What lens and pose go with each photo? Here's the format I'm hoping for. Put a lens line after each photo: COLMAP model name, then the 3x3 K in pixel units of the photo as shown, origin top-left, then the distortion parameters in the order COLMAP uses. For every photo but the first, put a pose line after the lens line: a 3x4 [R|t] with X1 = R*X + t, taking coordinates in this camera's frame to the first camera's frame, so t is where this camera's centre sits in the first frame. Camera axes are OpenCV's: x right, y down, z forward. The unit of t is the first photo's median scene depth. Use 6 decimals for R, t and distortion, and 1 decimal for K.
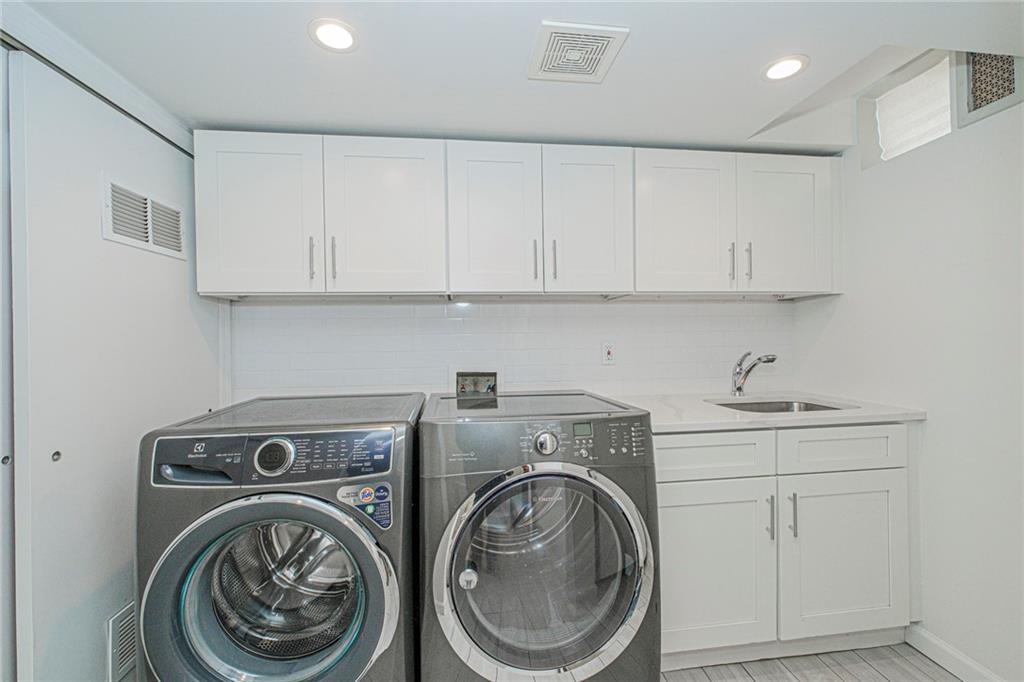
lens RADIAL K [[428.5, 0, 515.2], [0, 428.5, 335.9], [0, 0, 1]] dist [0.000629, -0.001161]
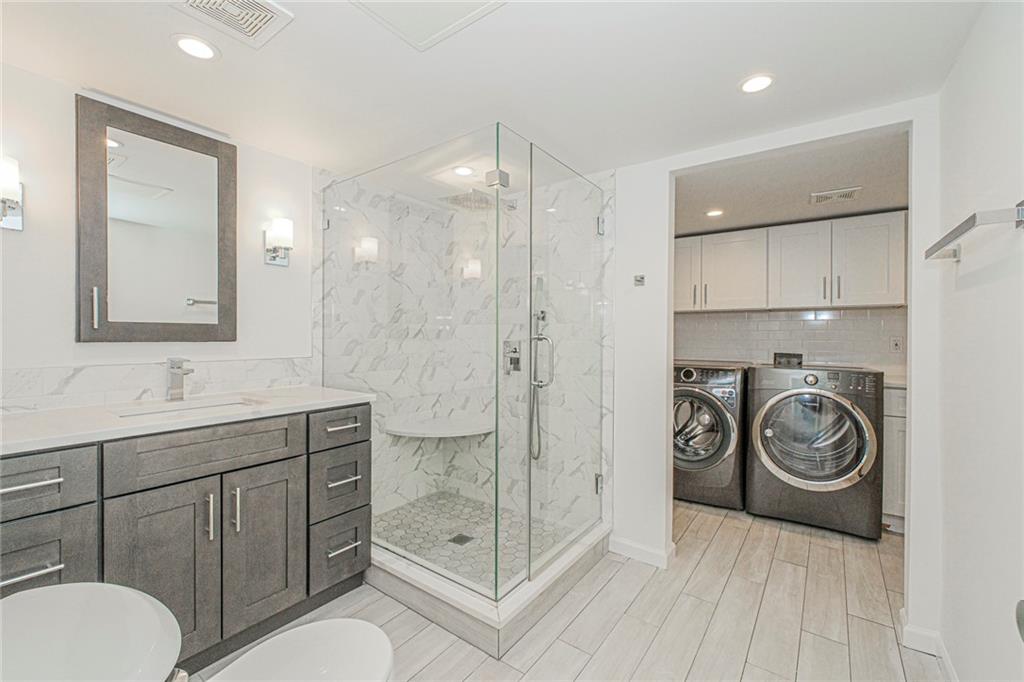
lens RADIAL K [[428.5, 0, 503.5], [0, 428.5, 334.7], [0, 0, 1]] dist [0.000629, -0.001161]
pose [[0.730568, 0.016593, -0.682638, 0.406675], [-0.010987, 0.999861, 0.012545, 0.005193], [0.682752, -0.001664, 0.730649, -1.668243]]
